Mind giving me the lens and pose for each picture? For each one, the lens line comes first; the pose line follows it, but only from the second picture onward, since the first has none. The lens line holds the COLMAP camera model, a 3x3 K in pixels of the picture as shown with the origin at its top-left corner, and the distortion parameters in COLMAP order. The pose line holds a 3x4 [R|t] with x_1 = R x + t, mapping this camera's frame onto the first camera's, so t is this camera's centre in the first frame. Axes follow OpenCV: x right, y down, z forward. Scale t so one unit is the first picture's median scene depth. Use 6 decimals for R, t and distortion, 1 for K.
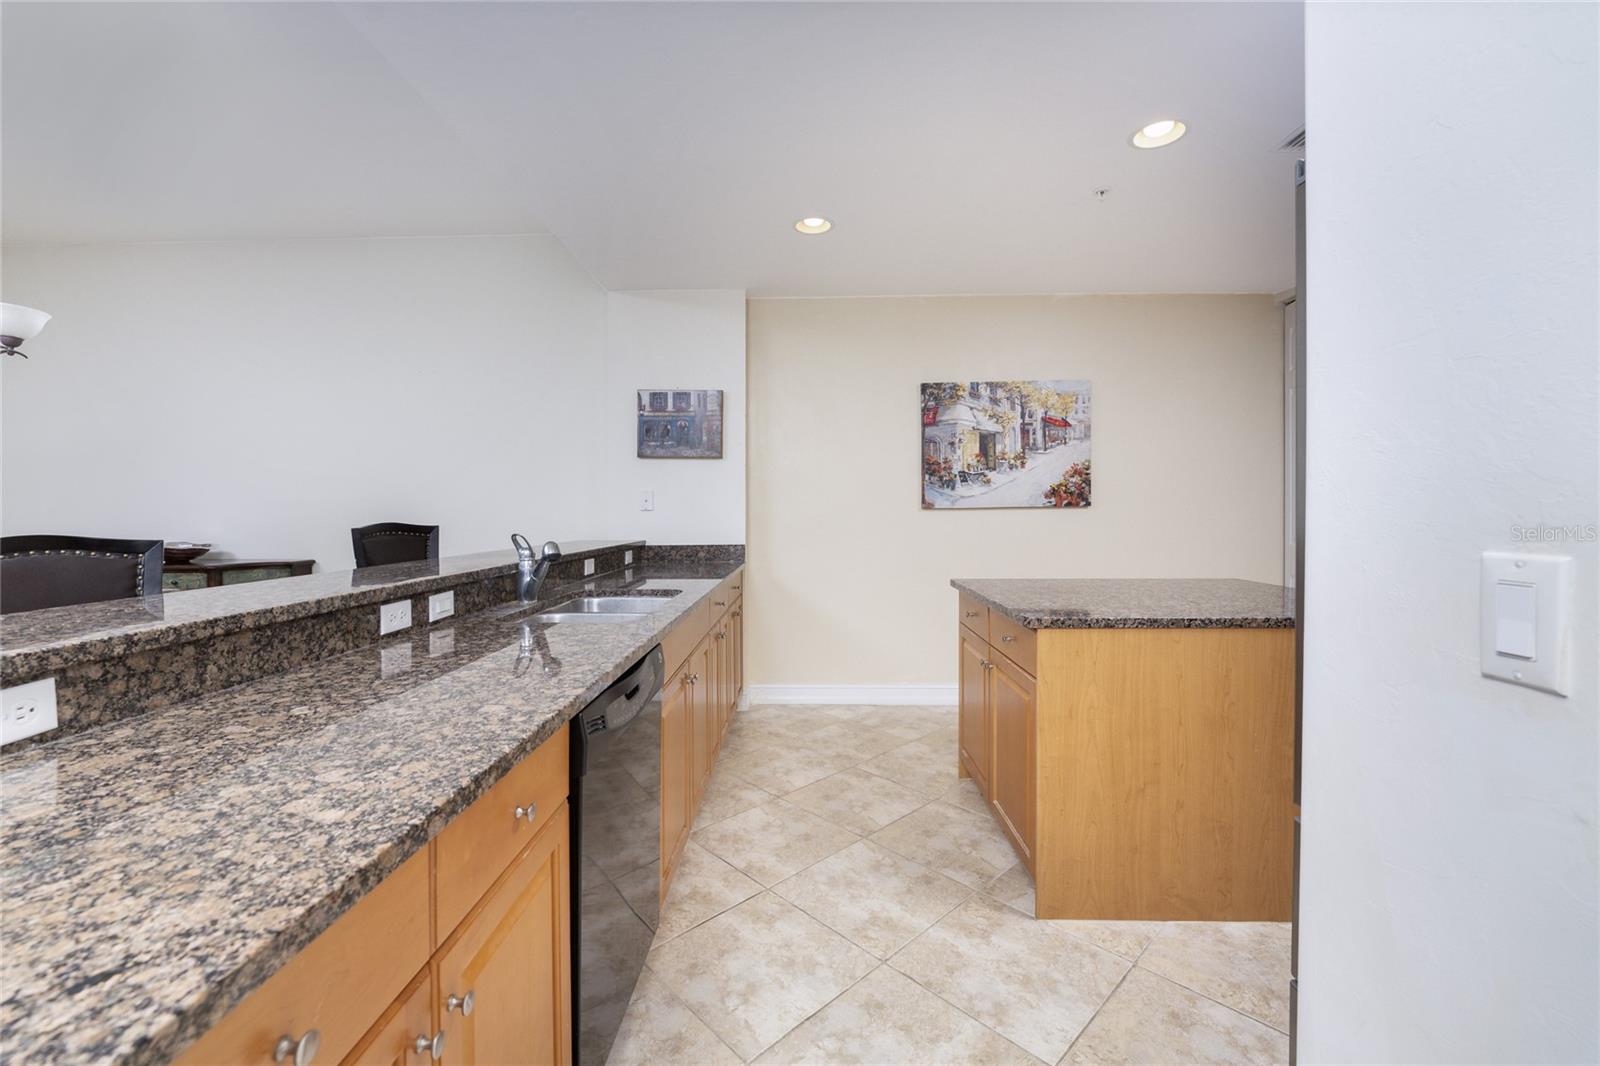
lens RADIAL K [[655.0, 0, 790.9], [0, 655.0, 507.5], [0, 0, 1]] dist [-0.011708, 0.001367]
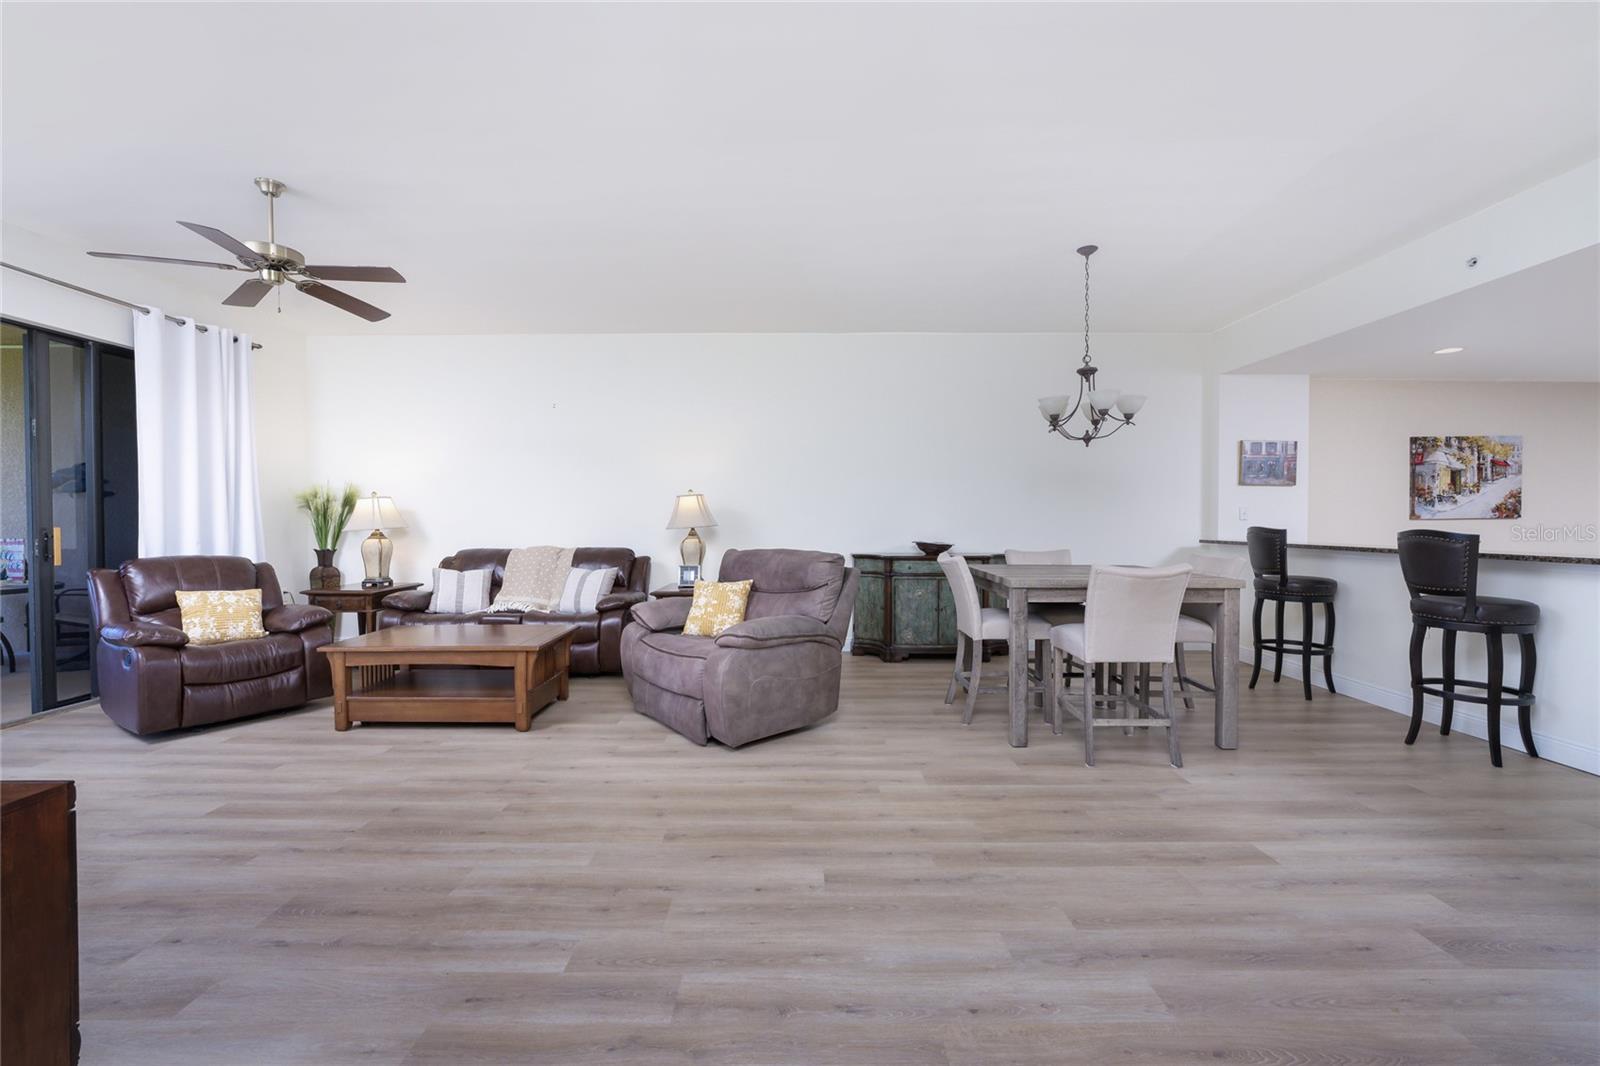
lens RADIAL K [[655.0, 0, 789.0], [0, 655.0, 526.8], [0, 0, 1]] dist [-0.011708, 0.001367]
pose [[0.999338, 0.001342, 0.036357, -1.325529], [-0.002168, 0.999740, 0.022679, -0.011149], [-0.036317, -0.022743, 0.999082, -0.469180]]
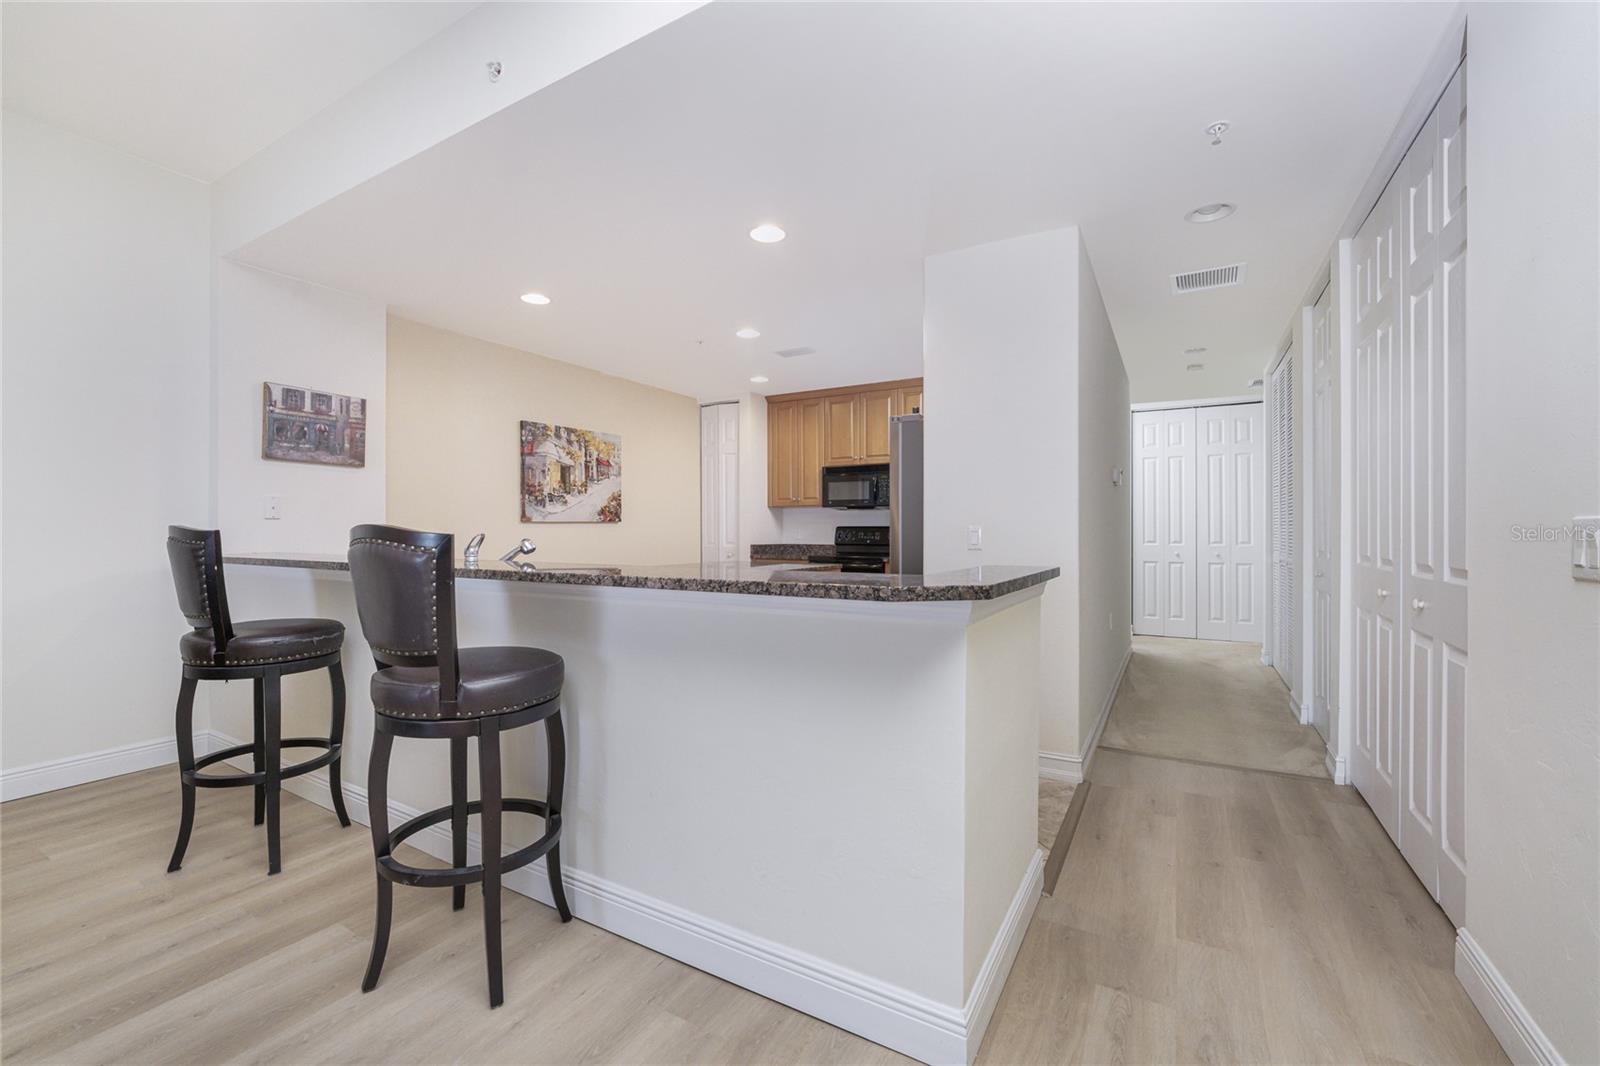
lens RADIAL K [[655.0, 0, 783.4], [0, 655.0, 530.8], [0, 0, 1]] dist [-0.011708, 0.001367]
pose [[0.475689, 0.002237, 0.879611, -0.665037], [-0.004437, 0.999990, -0.000144, 0.017644], [-0.879602, -0.003834, 0.475695, -0.028414]]
